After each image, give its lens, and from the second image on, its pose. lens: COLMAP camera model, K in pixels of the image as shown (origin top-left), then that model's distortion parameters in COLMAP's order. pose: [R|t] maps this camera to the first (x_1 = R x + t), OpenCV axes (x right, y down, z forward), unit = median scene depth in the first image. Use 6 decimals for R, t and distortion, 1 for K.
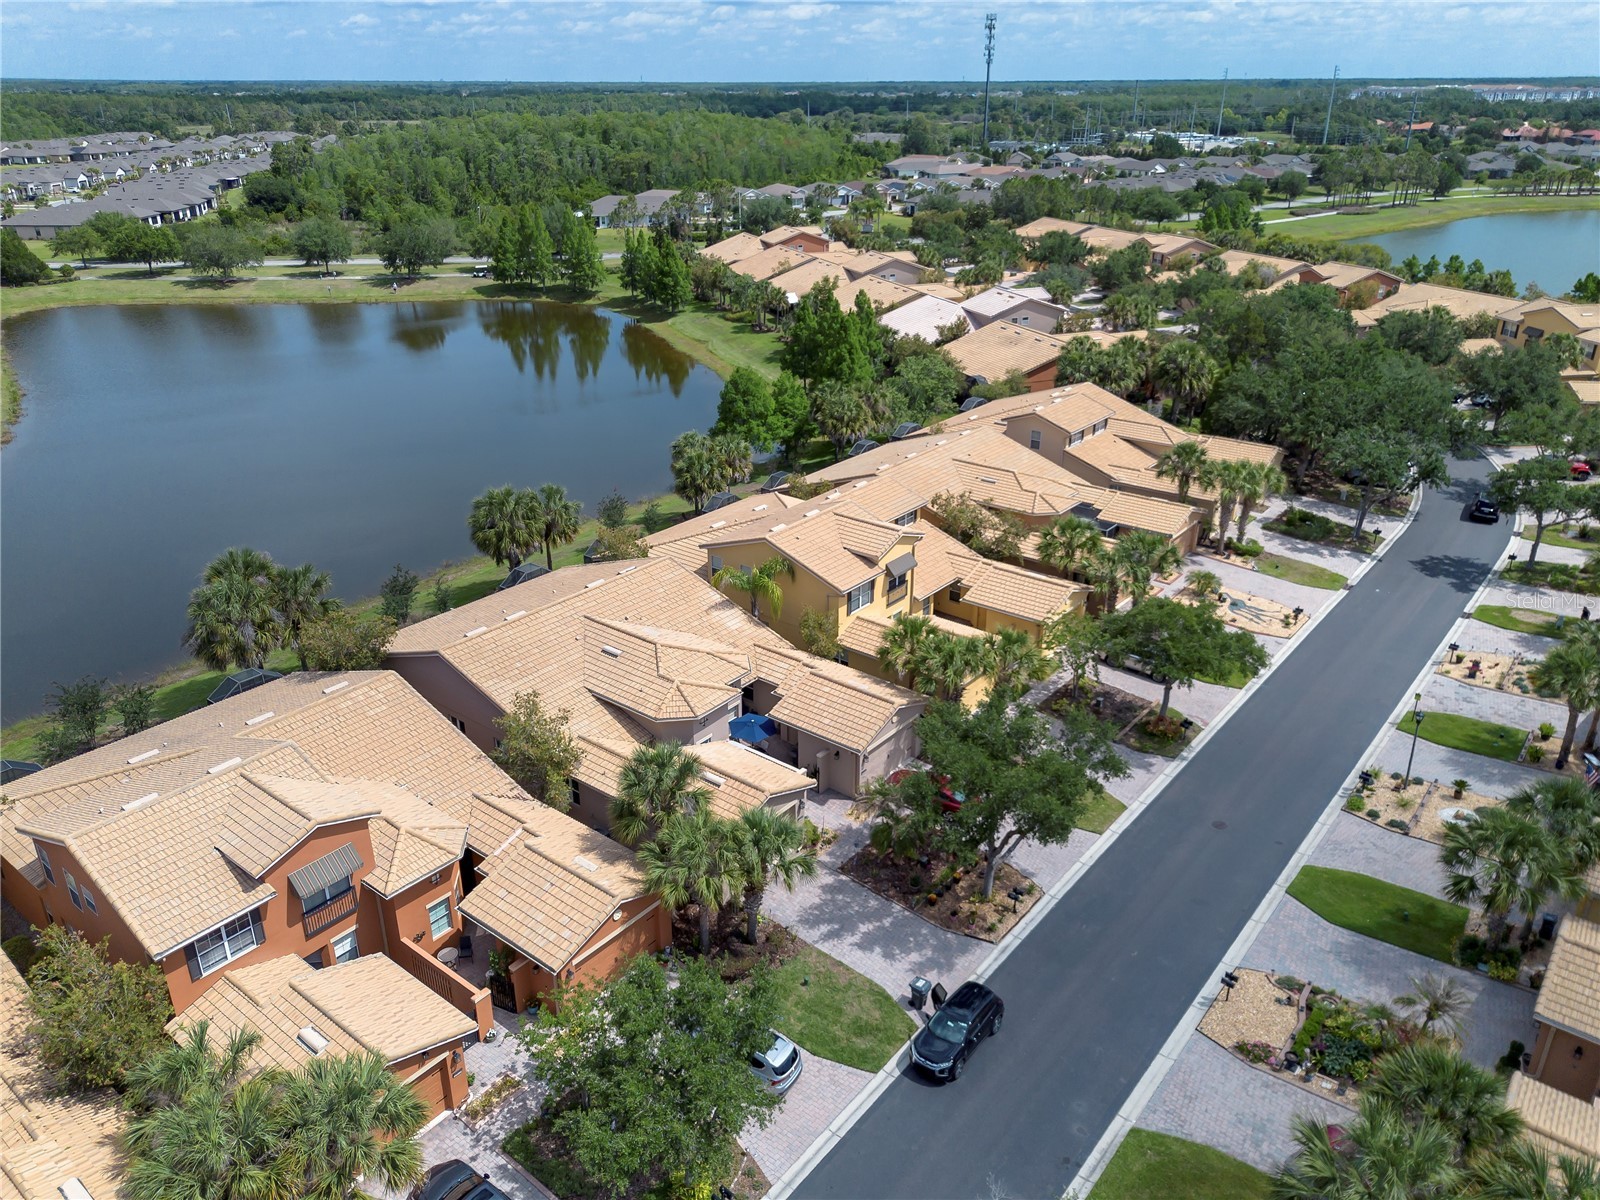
lens RADIAL K [[1142.3, 0, 801.7], [0, 1142.3, 623.8], [0, 0, 1]] dist [0.058166, -0.044349]
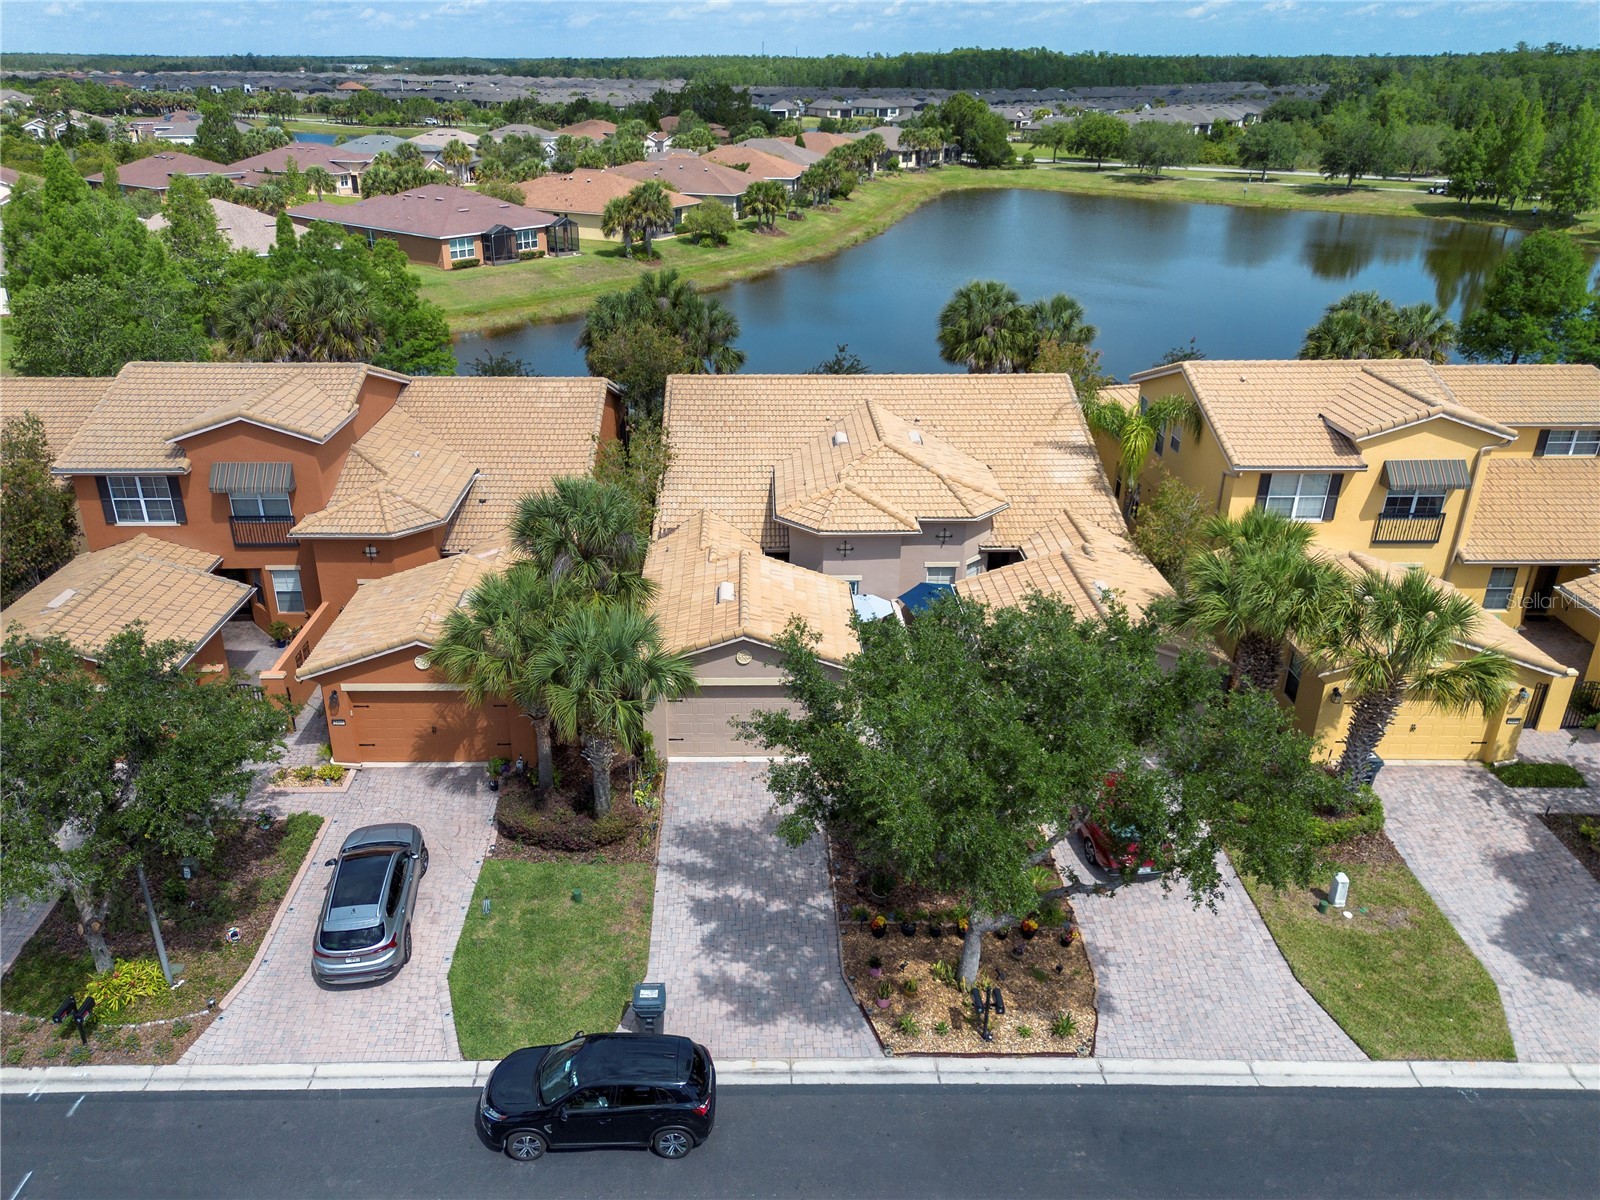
lens RADIAL K [[1142.3, 0, 749.2], [0, 1142.3, 611.1], [0, 0, 1]] dist [0.058166, -0.044349]
pose [[0.627208, 0.335343, -0.702962, 0.233591], [-0.330044, 0.931955, 0.150105, 0.025099], [0.705466, 0.137861, 0.695207, 0.327088]]
